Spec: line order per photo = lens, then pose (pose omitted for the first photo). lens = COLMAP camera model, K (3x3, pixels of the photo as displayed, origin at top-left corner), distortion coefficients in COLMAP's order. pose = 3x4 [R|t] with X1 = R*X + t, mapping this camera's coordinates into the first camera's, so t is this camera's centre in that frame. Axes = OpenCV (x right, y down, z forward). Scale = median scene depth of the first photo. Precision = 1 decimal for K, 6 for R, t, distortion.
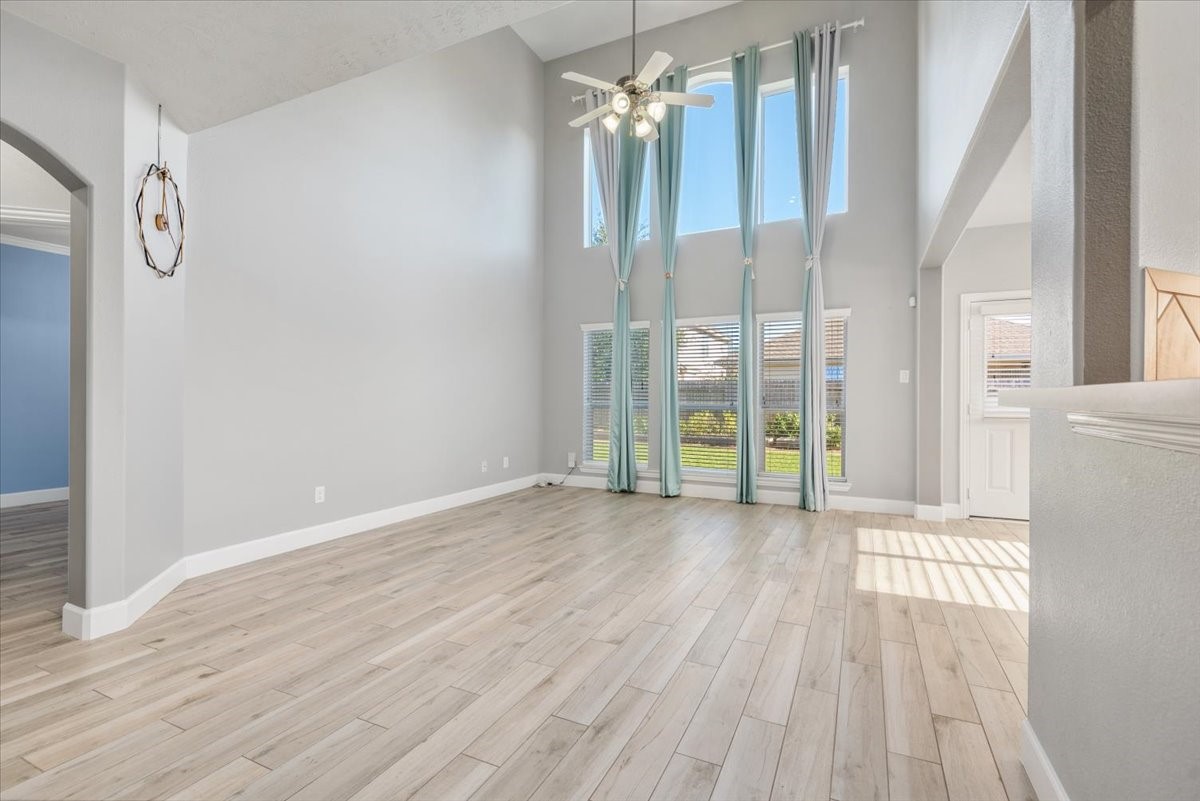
lens RADIAL K [[547.5, 0, 592.5], [0, 547.5, 399.5], [0, 0, 1]] dist [0.017738, -0.008948]
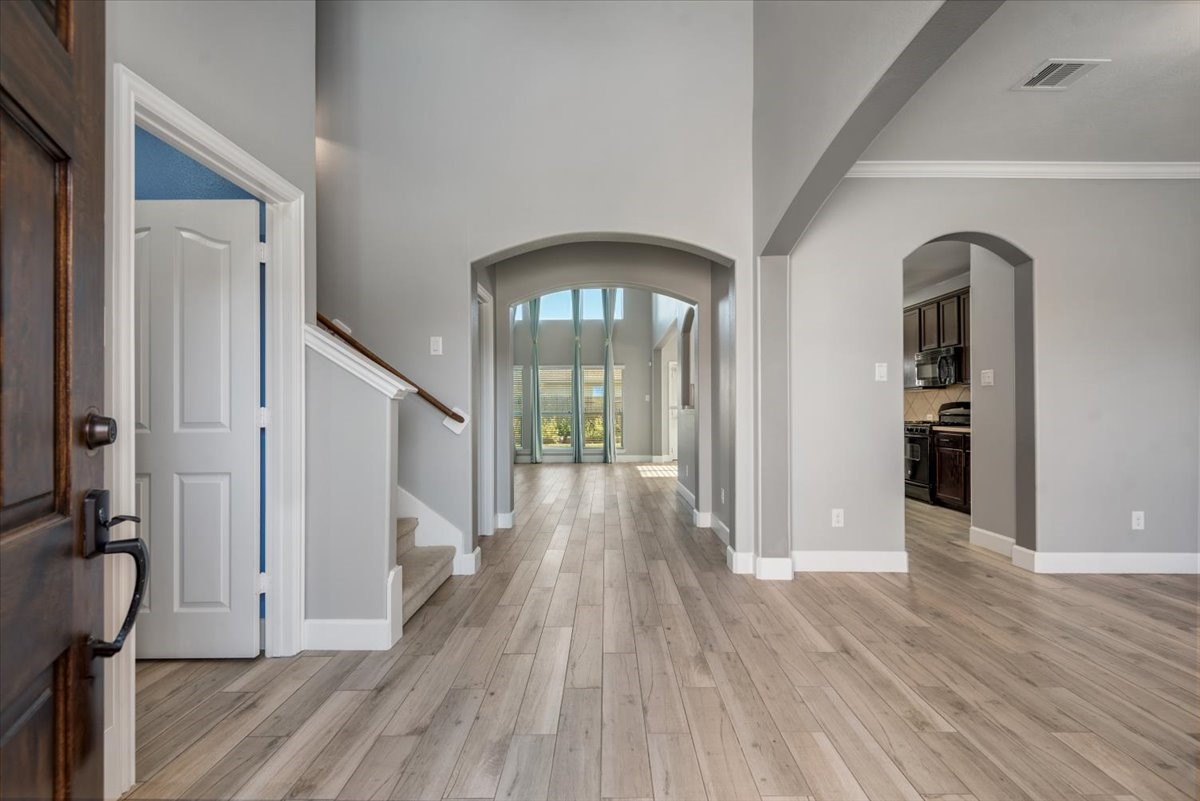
lens RADIAL K [[547.5, 0, 602.2], [0, 547.5, 402.1], [0, 0, 1]] dist [0.017738, -0.008948]
pose [[0.900136, -0.000188, 0.435609, -0.720971], [0.006838, 0.999883, -0.013699, 0.001353], [-0.435556, 0.015309, 0.900032, -1.167340]]
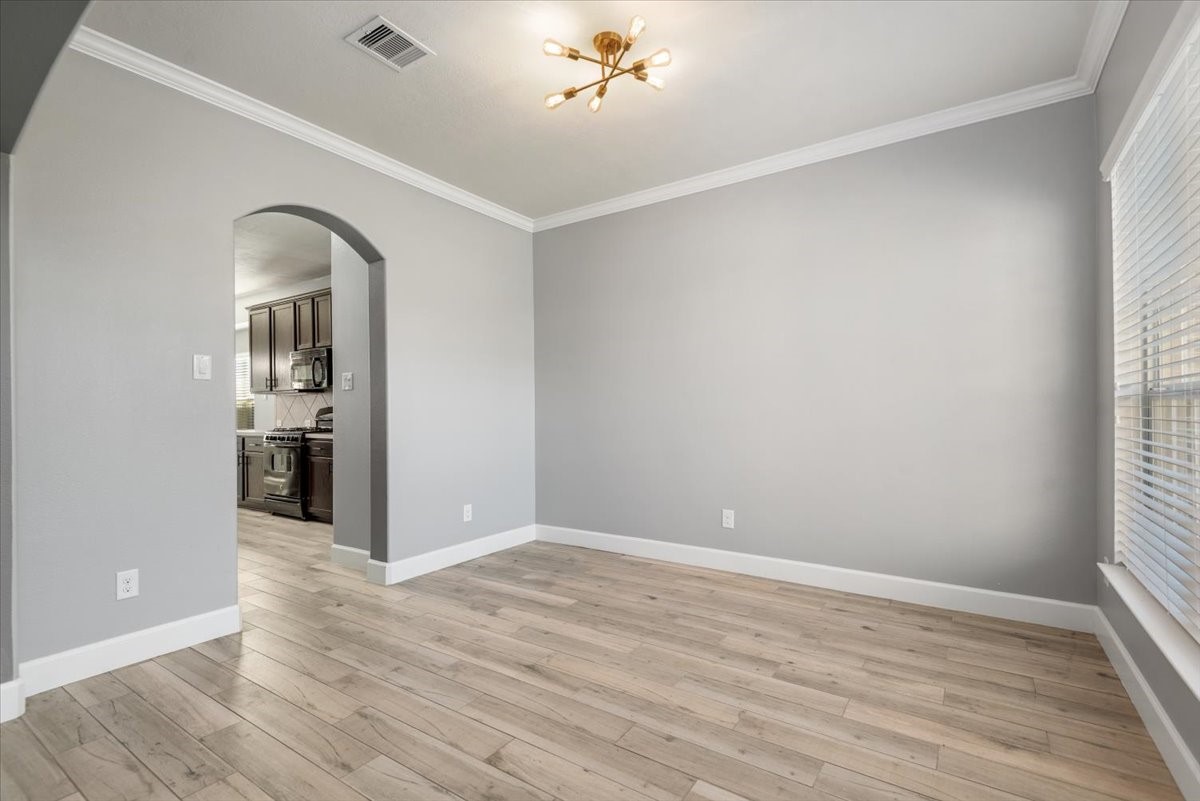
lens RADIAL K [[547.5, 0, 595.3], [0, 547.5, 399.9], [0, 0, 1]] dist [0.017738, -0.008948]
pose [[0.146517, 0.007878, 0.989177, -0.469615], [0.016938, 0.999802, -0.010471, -0.004512], [-0.989063, 0.018289, 0.146355, -1.108971]]
